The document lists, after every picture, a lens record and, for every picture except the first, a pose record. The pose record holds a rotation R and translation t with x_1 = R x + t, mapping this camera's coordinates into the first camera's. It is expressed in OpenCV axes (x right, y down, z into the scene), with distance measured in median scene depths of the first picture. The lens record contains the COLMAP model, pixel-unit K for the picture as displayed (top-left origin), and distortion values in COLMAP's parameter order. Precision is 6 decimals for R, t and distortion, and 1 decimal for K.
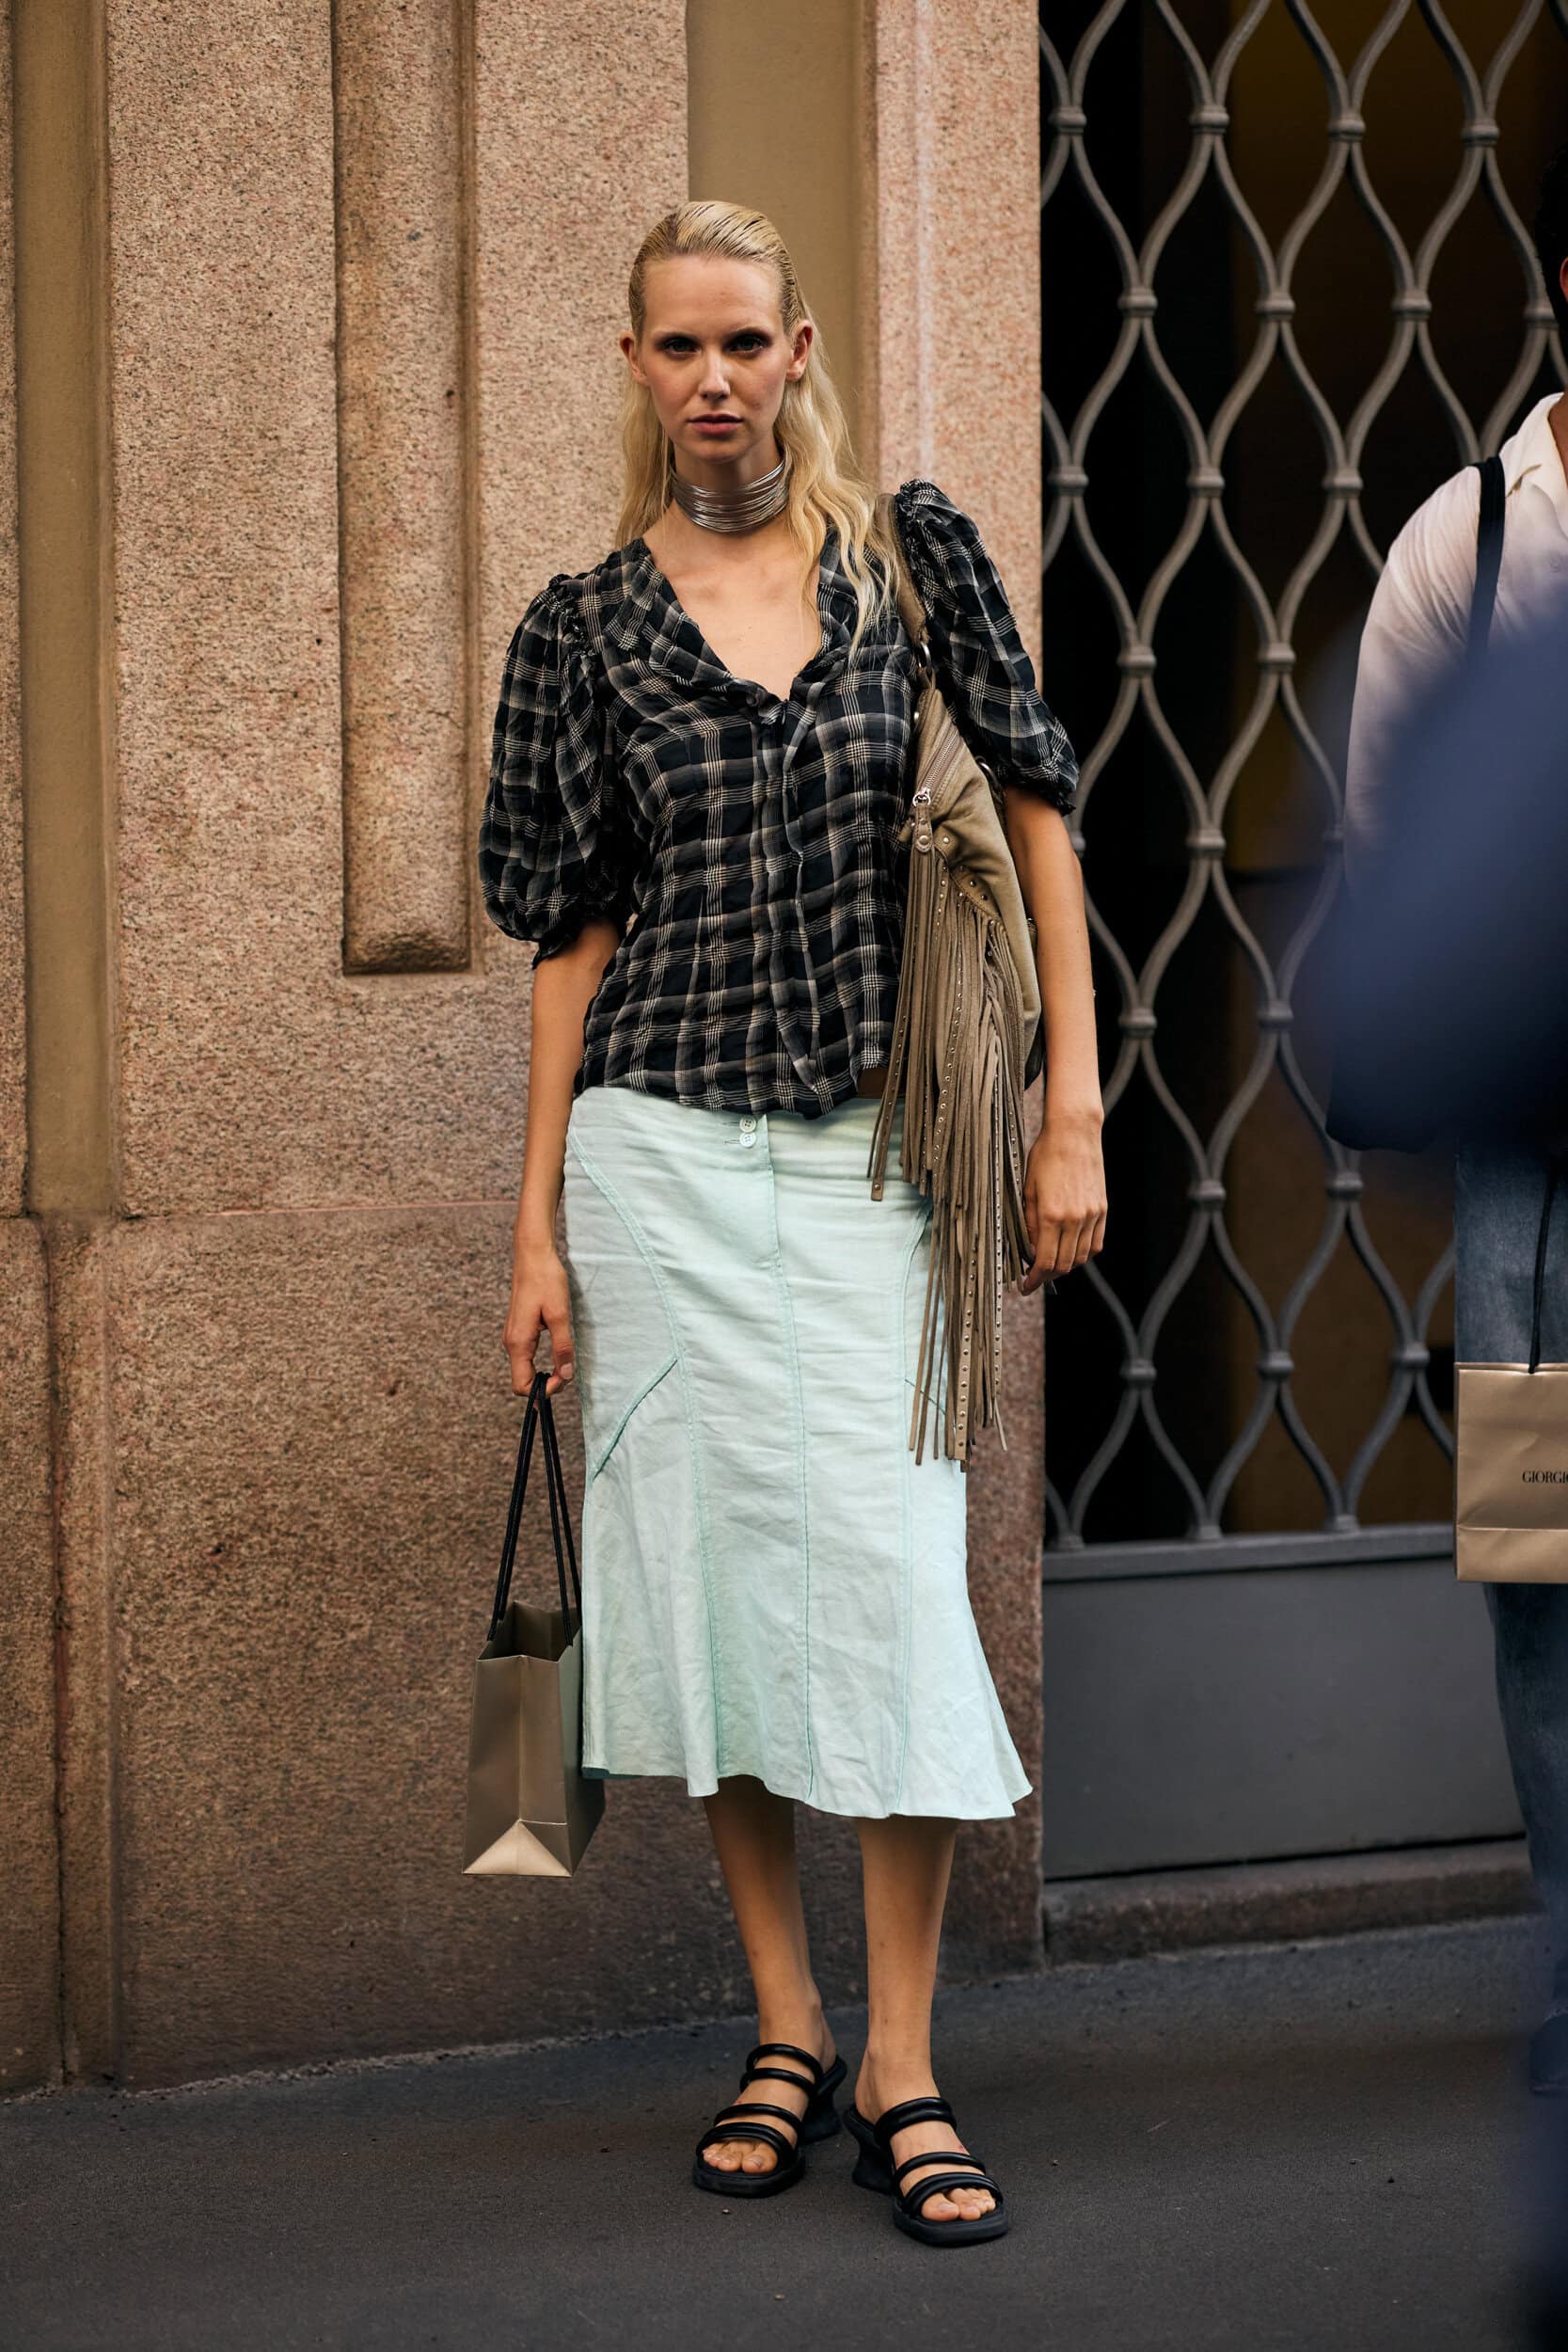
lens RADIAL K [[5622.6, 0, 692.8], [0, 5622.6, 1184.9], [0, 0, 1]] dist [0.027556, 0.000000]
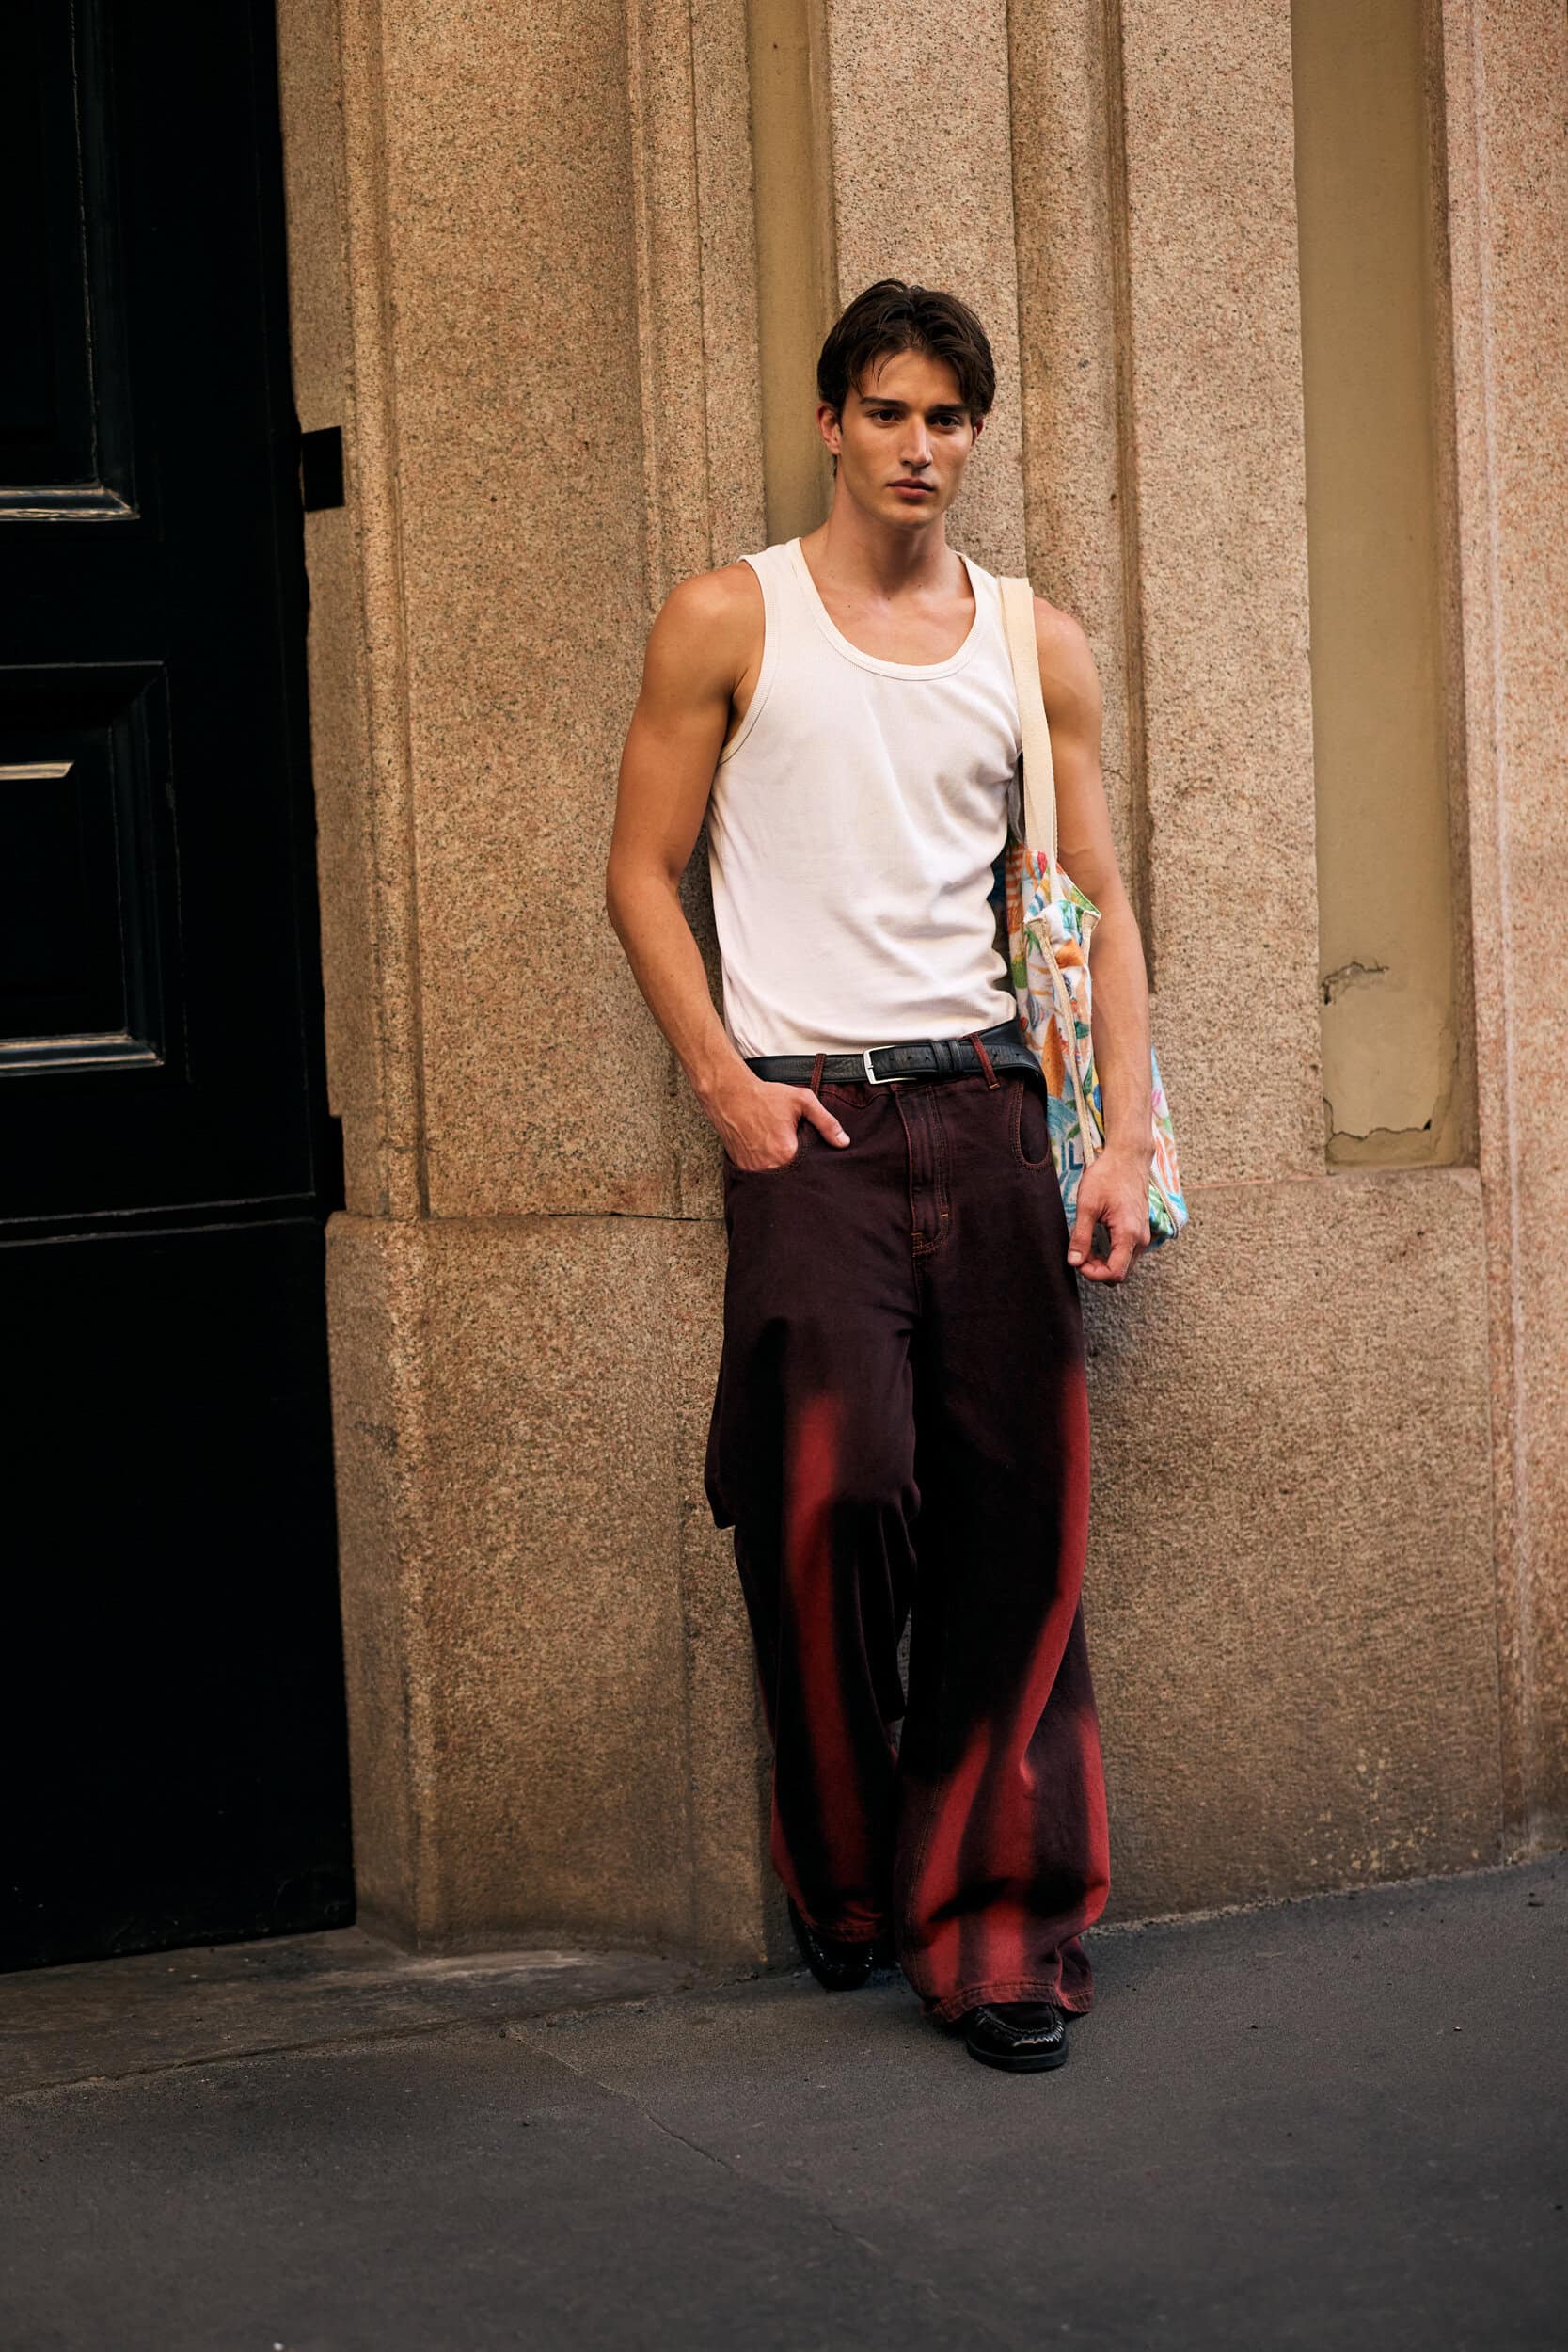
lens RADIAL K [[5622.6, 0, 681.4], [0, 5622.6, 1198.4], [0, 0, 1]] dist [0.027556, 0.000000]
pose [[0.998321, -0.036660, 0.044844, -0.189636], [0.036801, 0.999320, -0.002314, 0.004117], [-0.044729, 0.003960, 0.998991, -0.160584]]
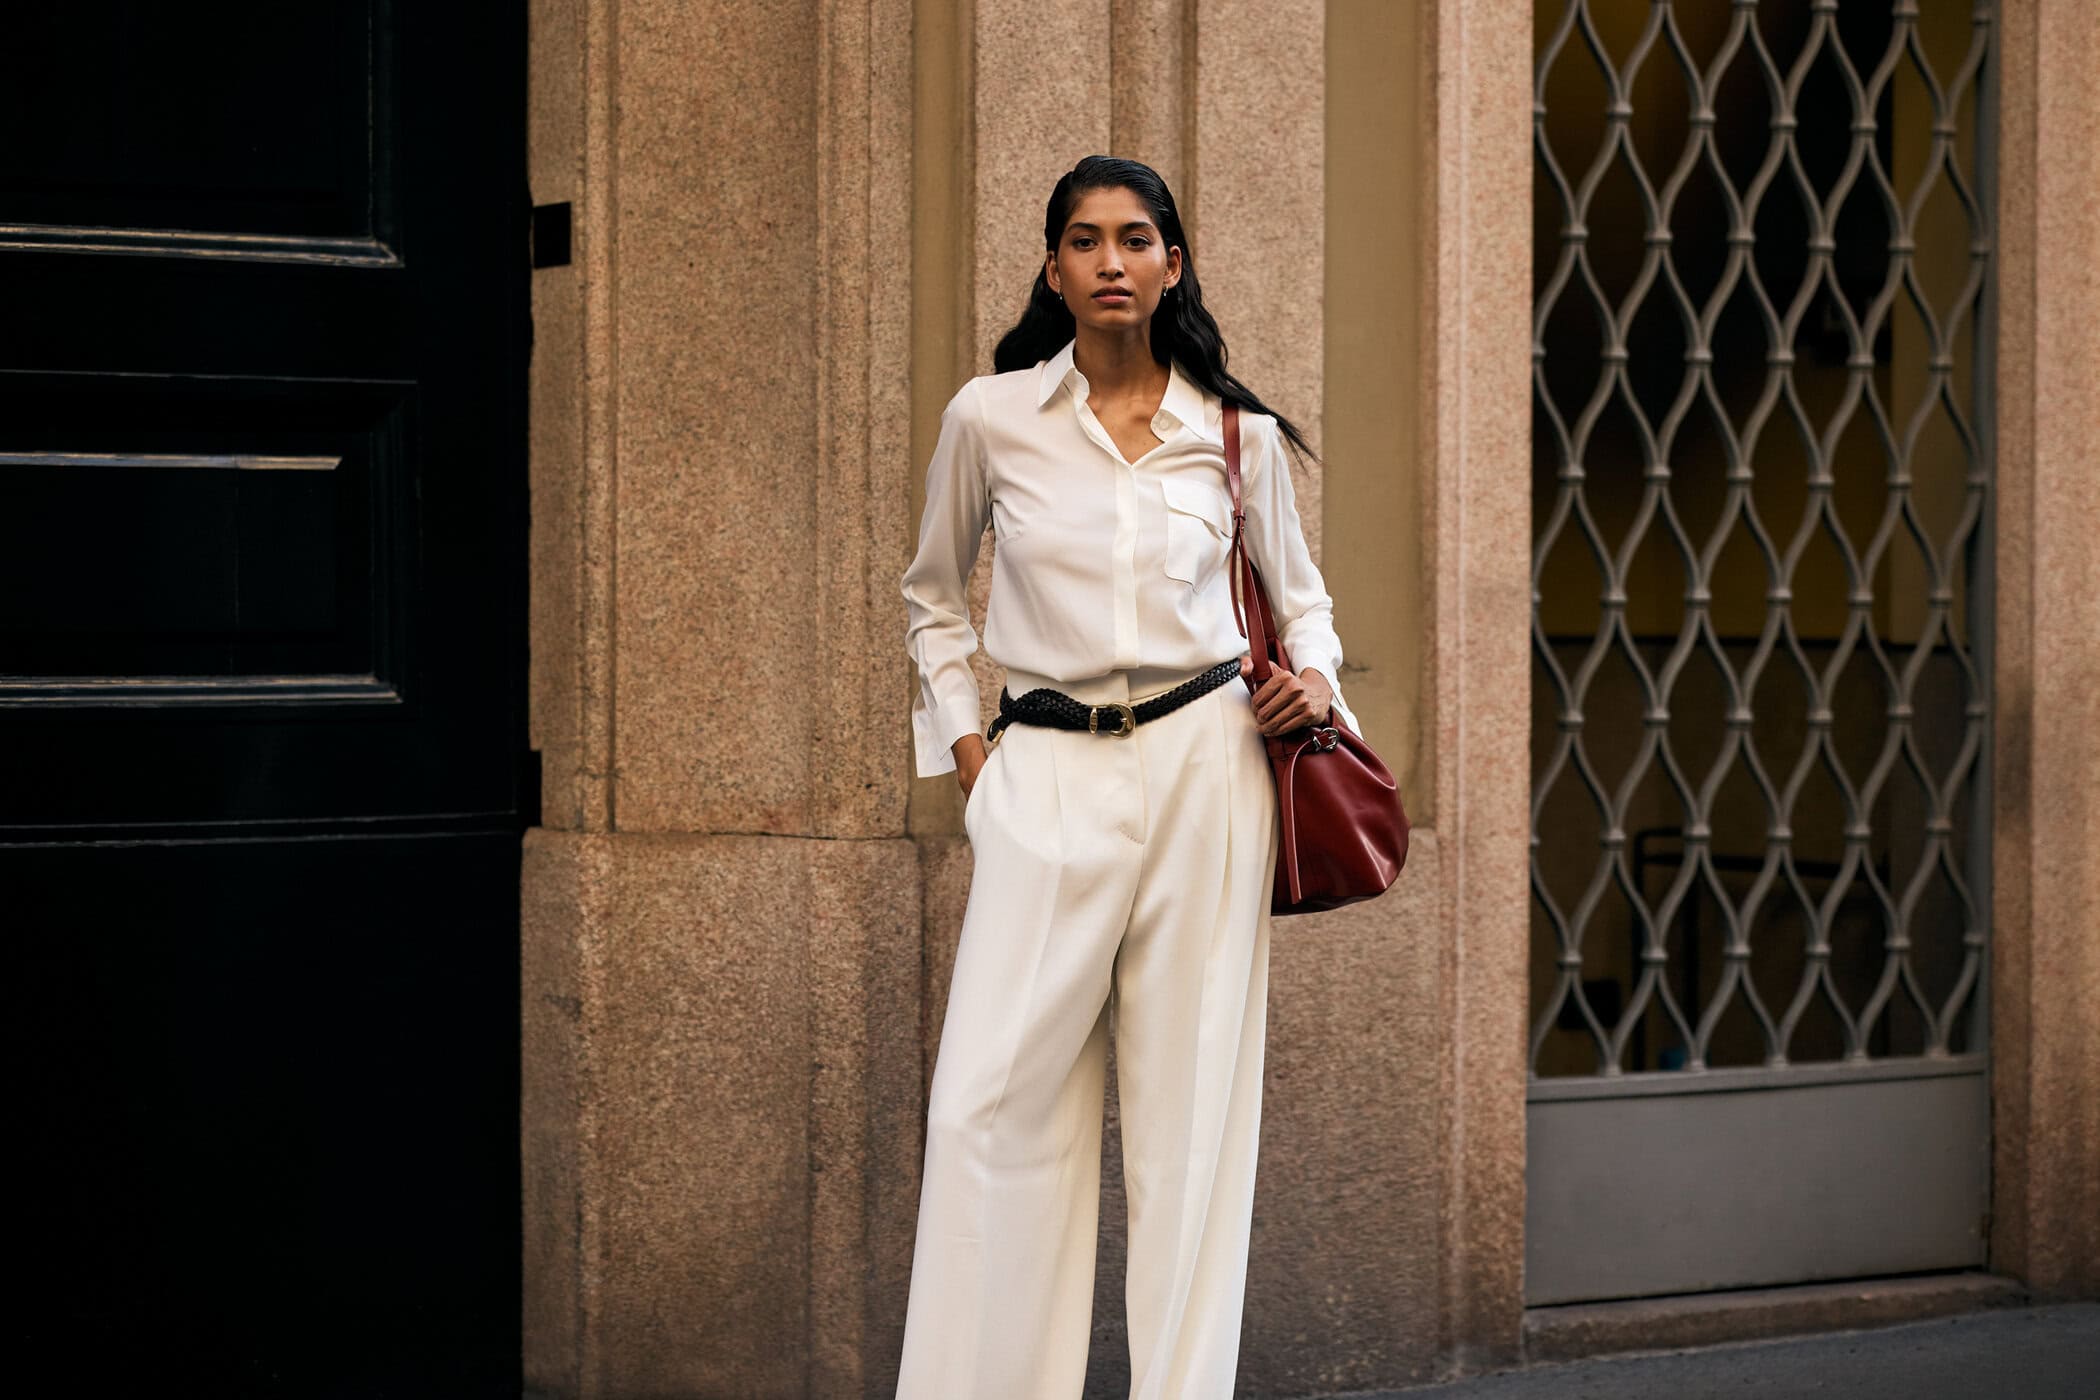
lens RADIAL K [[5020.7, 0, 936.6], [0, 5020.7, 718.5], [0, 0, 1]] dist [0.027556, 0.000000]
pose [[0.991176, 0.007304, 0.132348, -0.279930], [-0.000400, 0.998641, -0.052120, 0.042252], [-0.132549, 0.051607, 0.989832, -0.298428]]
